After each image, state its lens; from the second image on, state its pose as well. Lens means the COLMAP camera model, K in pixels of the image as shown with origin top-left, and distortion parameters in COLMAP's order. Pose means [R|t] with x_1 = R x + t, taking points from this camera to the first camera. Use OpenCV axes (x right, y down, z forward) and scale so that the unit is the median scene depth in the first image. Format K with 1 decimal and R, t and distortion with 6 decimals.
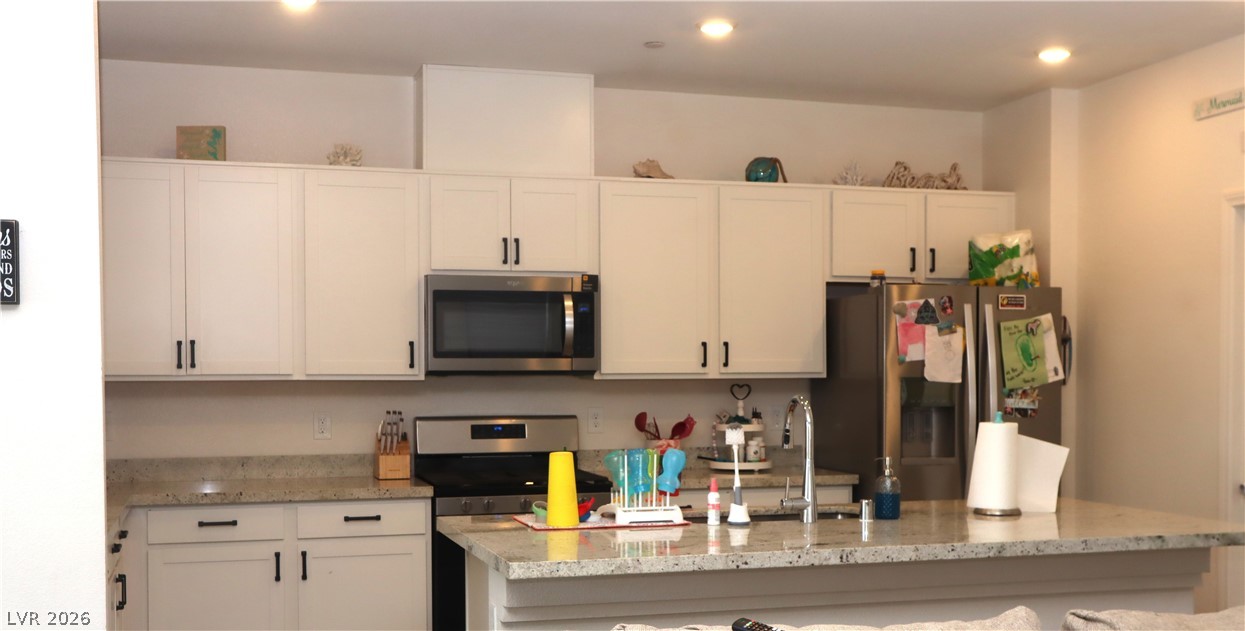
lens RADIAL K [[1488.3, 0, 621.1], [0, 1488.3, 374.8], [0, 0, 1]] dist [-0.000113, 0.006241]
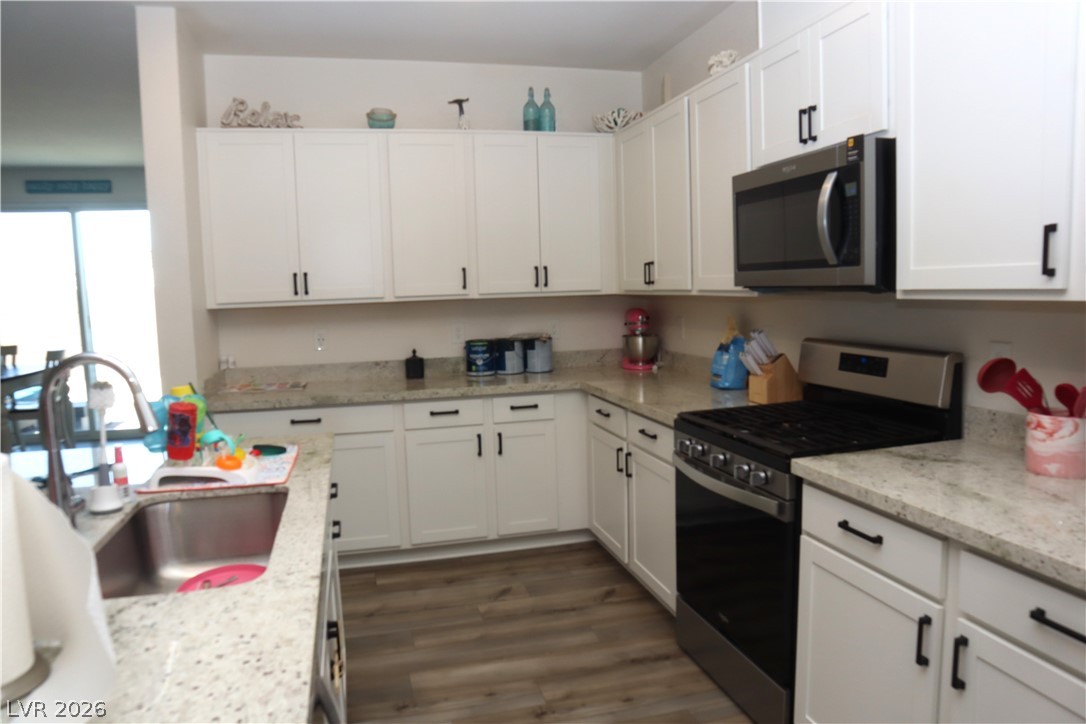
lens RADIAL K [[747.0, 0, 543.0], [0, 747.0, 362.0], [0, 0, 1]] dist [-0.121423, 0.075332]
pose [[-0.028862, 0.102831, -0.994280, 0.303147], [0.023211, 0.994495, 0.102180, -0.005396], [0.999314, -0.020129, -0.031090, 0.869964]]
